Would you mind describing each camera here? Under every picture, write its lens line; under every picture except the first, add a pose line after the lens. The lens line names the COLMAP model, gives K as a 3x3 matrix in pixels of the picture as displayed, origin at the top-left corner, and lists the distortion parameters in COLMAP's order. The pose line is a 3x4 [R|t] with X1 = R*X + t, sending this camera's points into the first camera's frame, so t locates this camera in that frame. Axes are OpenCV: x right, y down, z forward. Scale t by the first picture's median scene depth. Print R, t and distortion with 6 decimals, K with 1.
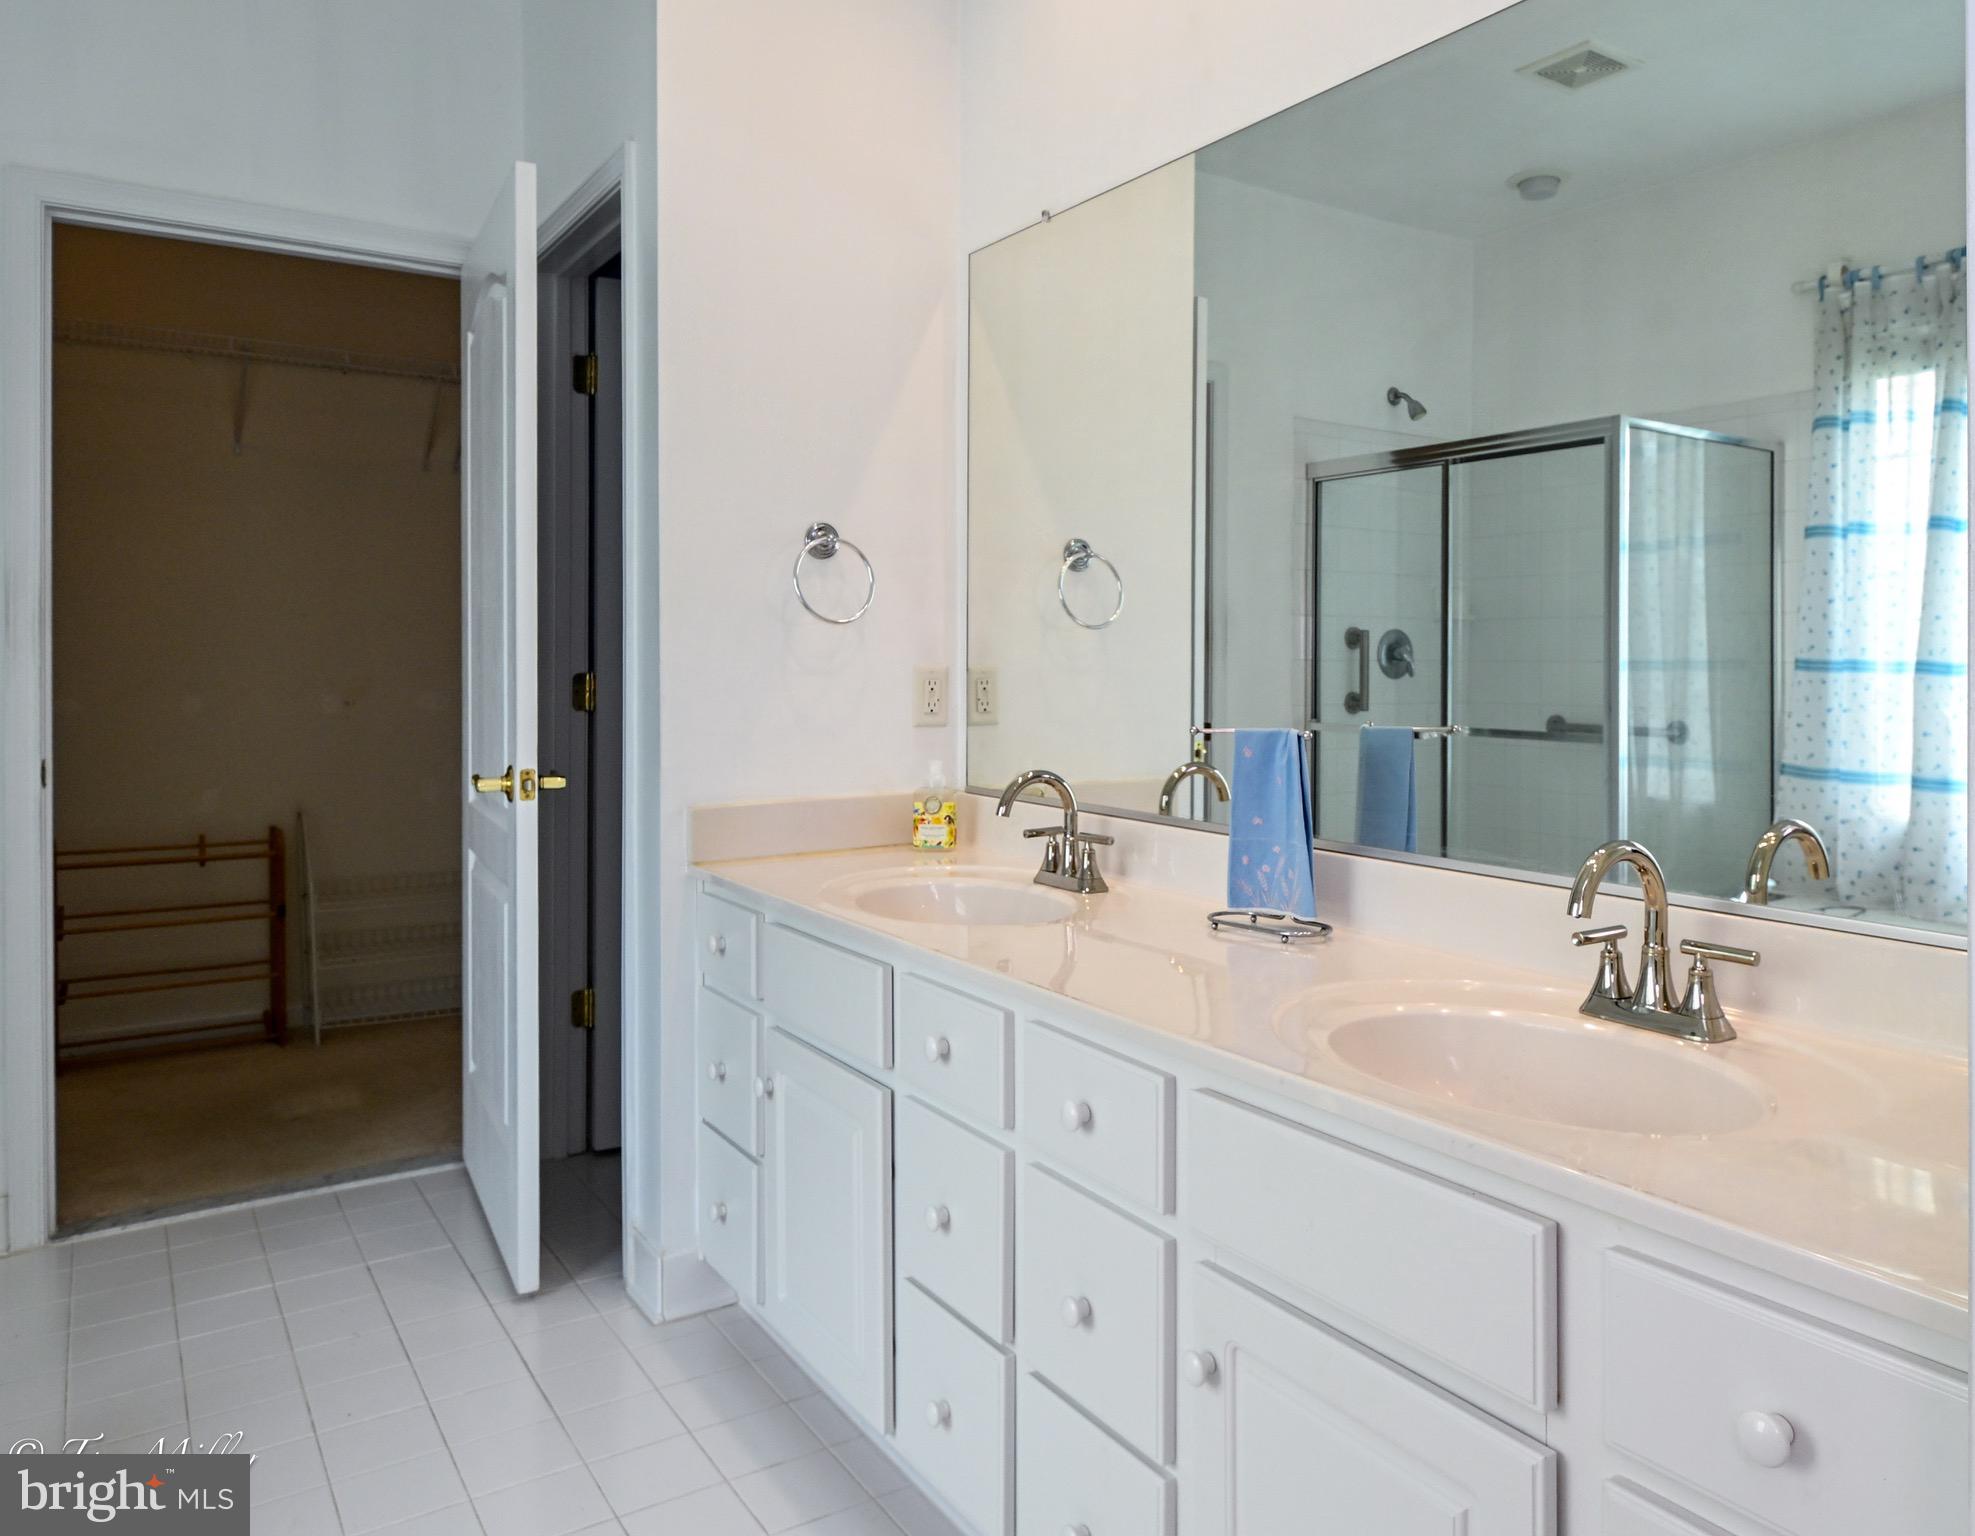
lens RADIAL K [[1325.4, 0, 987.5], [0, 1325.4, 768.0], [0, 0, 1]] dist [0.000363, 0.000578]
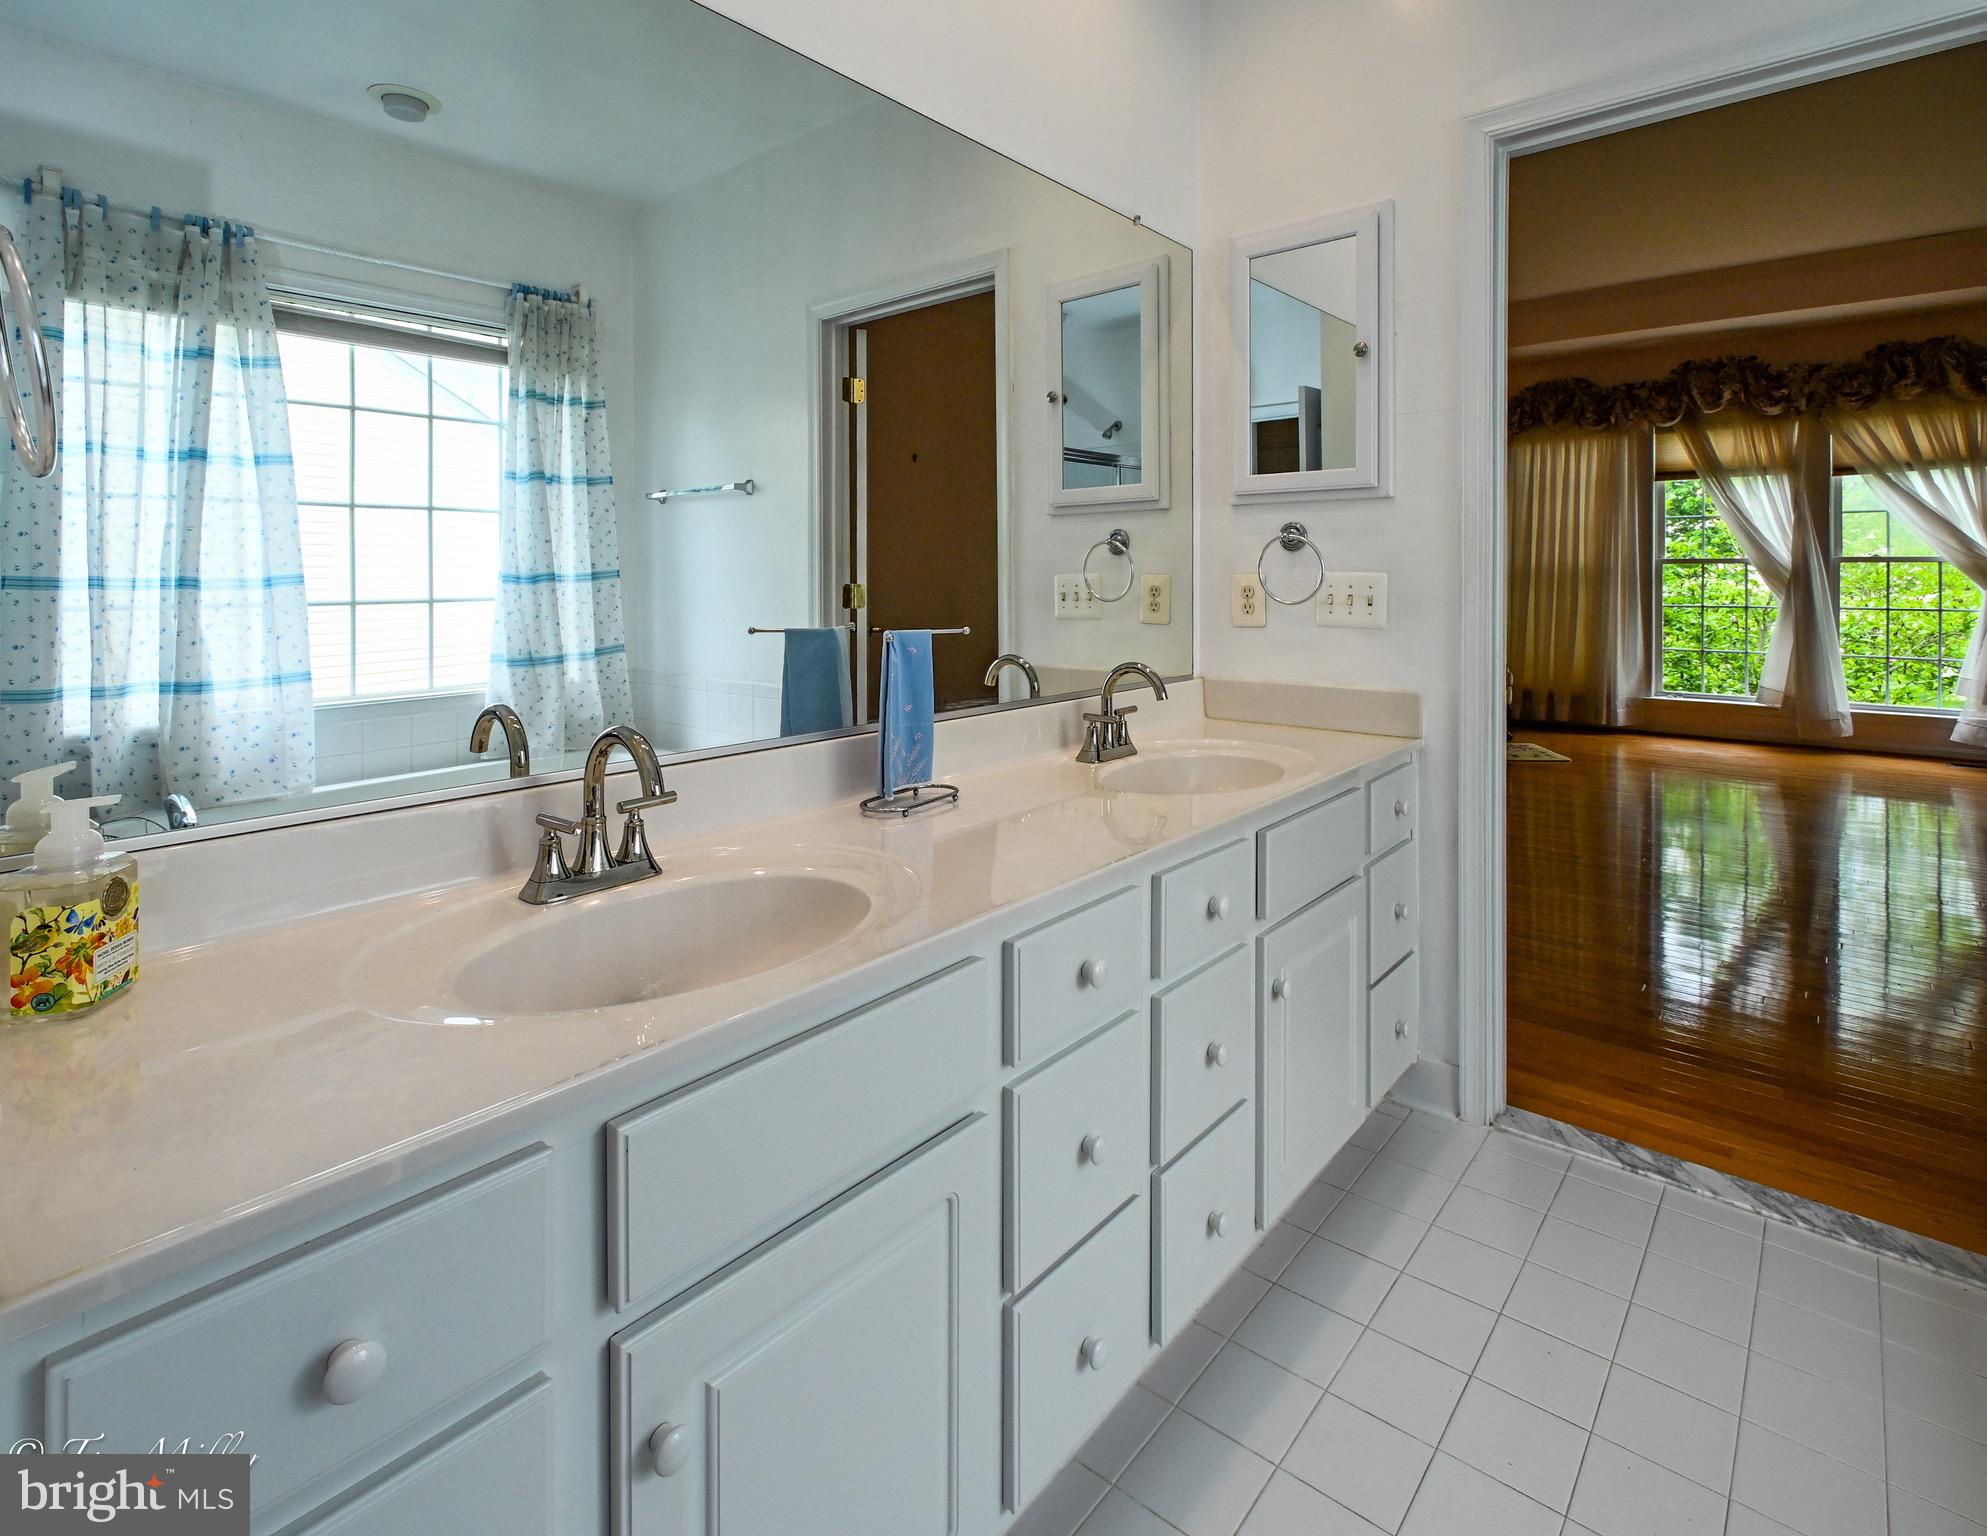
lens RADIAL K [[1004.3, 0, 993.5], [0, 1004.3, 768.0], [0, 0, 1]] dist [-0.014057, -0.000387]
pose [[-0.283856, -0.175401, 0.942688, -0.331670], [0.083742, 0.974836, 0.206598, -0.043051], [-0.955203, 0.137587, -0.262025, 0.597177]]
